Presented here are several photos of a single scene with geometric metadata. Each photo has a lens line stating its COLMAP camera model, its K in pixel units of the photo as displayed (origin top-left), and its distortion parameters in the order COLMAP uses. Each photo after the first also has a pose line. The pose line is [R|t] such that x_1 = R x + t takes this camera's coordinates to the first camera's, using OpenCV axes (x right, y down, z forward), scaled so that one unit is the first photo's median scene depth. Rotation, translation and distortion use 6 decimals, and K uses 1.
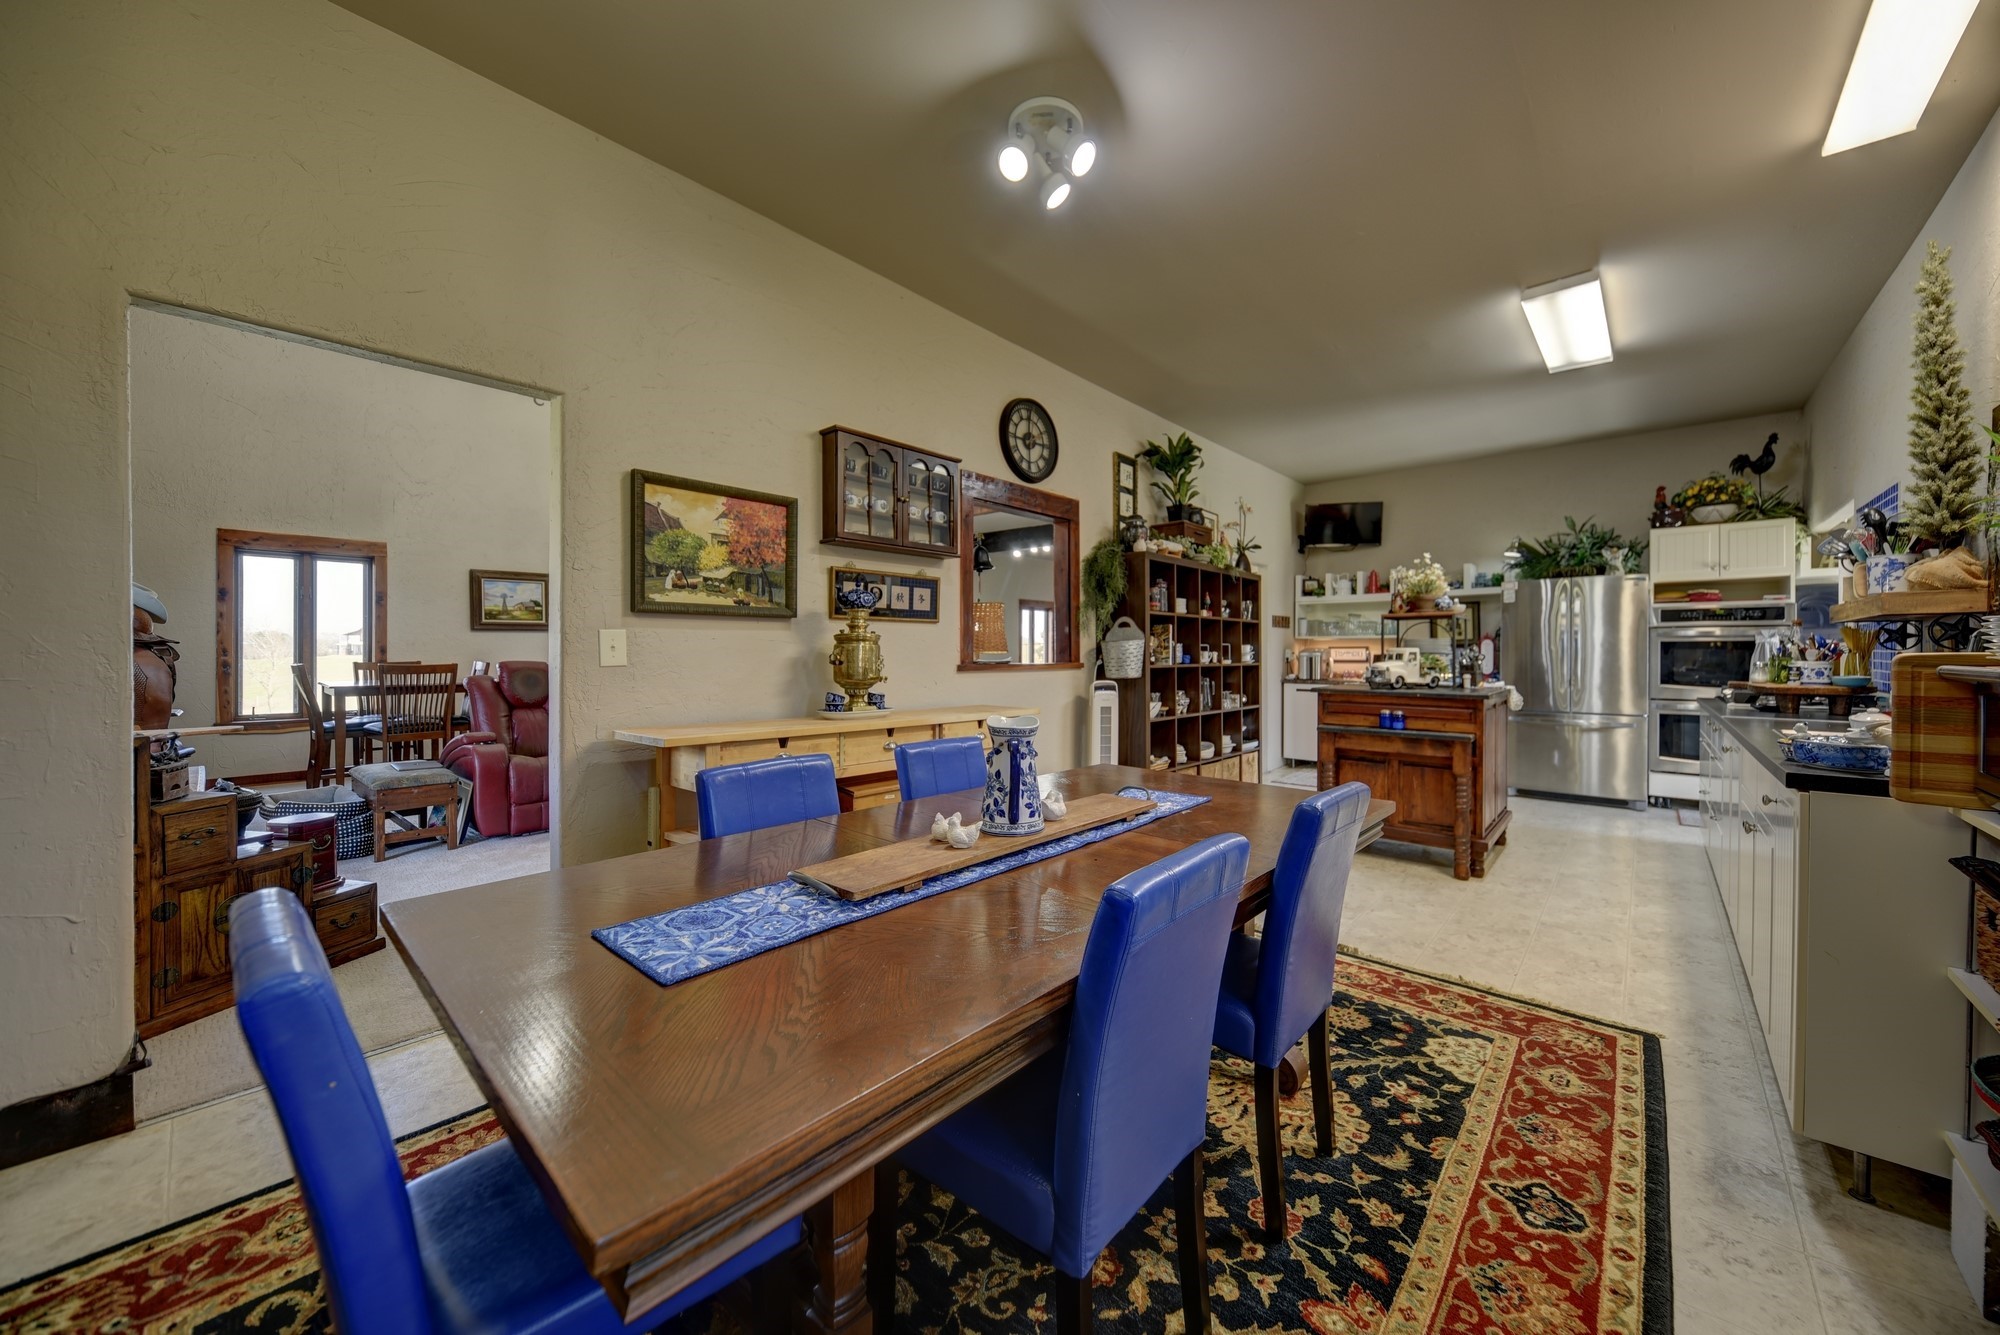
lens RADIAL K [[722.6, 0, 1002.2], [0, 722.6, 656.2], [0, 0, 1]] dist [0.002193, 0.000209]
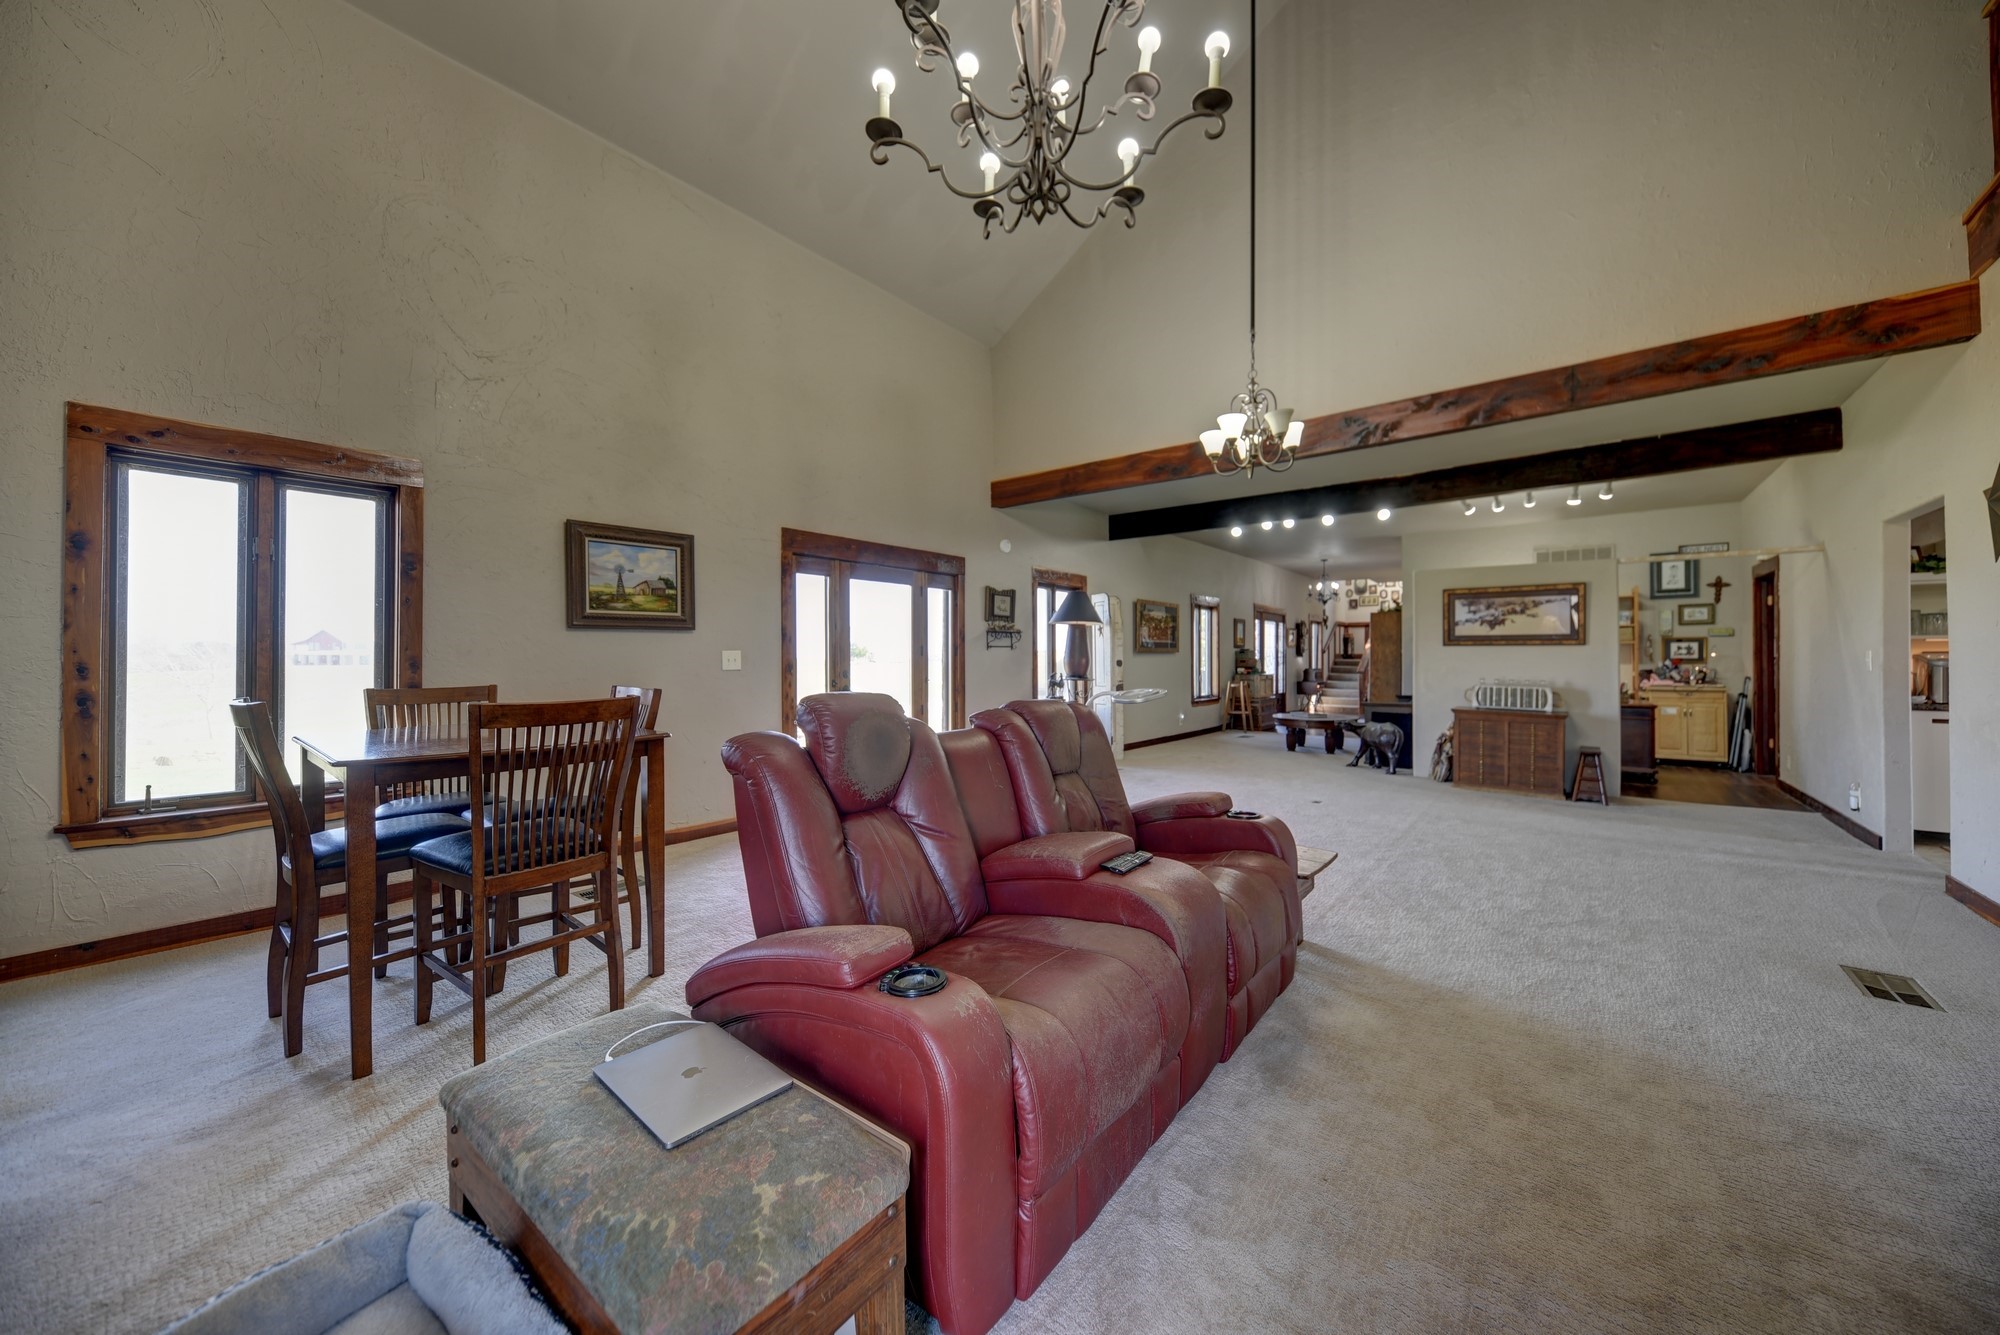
lens RADIAL K [[700.0, 0, 1009.0], [0, 700.0, 657.2], [0, 0, 1]] dist [-0.002843, -0.000435]
pose [[0.998215, -0.006739, 0.059349, -0.471424], [0.007319, 0.999928, -0.009553, -0.005147], [-0.059281, 0.009971, 0.998192, 0.483617]]
